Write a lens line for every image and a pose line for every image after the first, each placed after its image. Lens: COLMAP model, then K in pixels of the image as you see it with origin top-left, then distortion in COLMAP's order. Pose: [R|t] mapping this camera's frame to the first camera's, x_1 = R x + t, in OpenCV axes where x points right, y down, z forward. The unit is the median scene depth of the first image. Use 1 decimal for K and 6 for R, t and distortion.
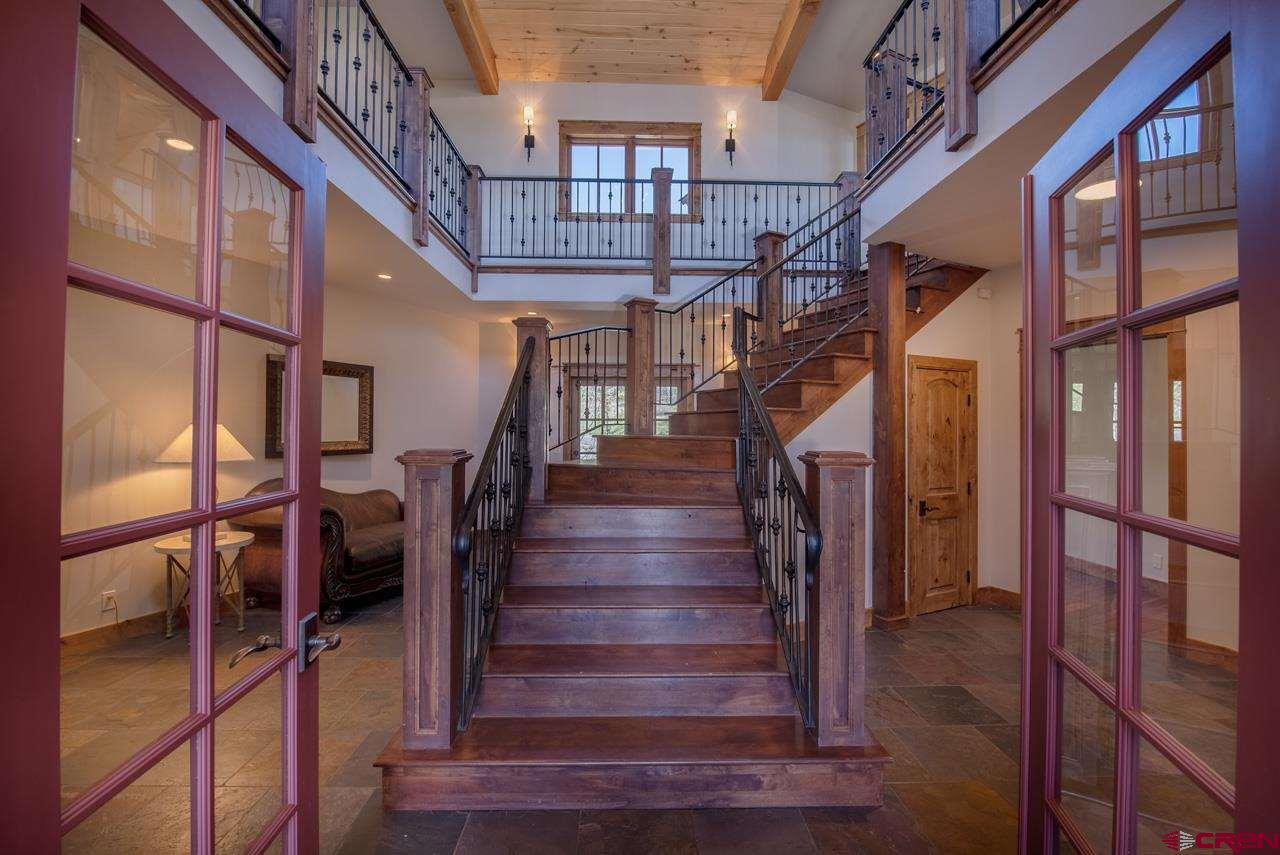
lens RADIAL K [[553.9, 0, 639.1], [0, 553.9, 425.6], [0, 0, 1]] dist [-0.000097, -0.000004]
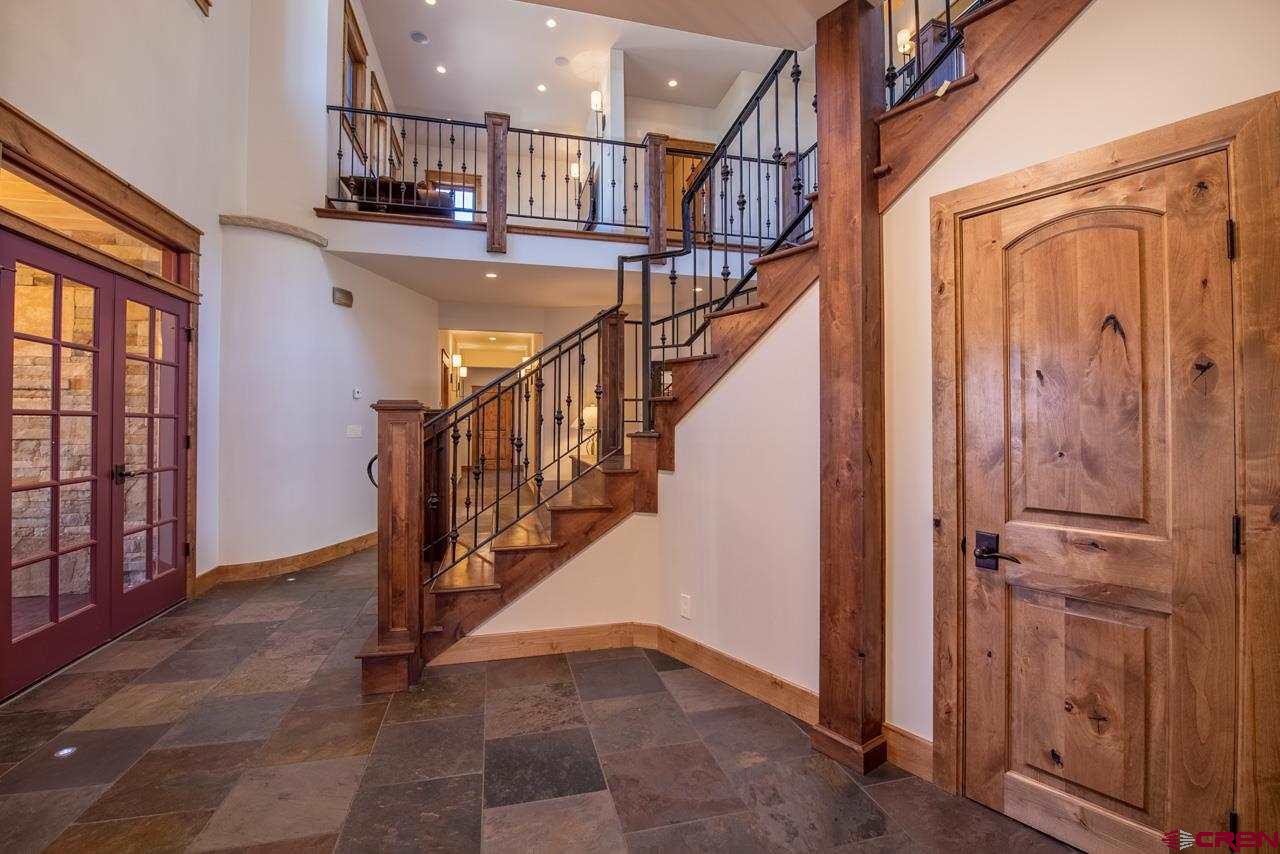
lens RADIAL K [[514.6, 0, 636.2], [0, 514.6, 420.8], [0, 0, 1]] dist [-0.016408, -0.000898]
pose [[0.226195, -0.012883, -0.973997, 0.798126], [0.005362, 0.999914, -0.011981, 0.054139], [0.974067, -0.002513, 0.226245, 0.639522]]
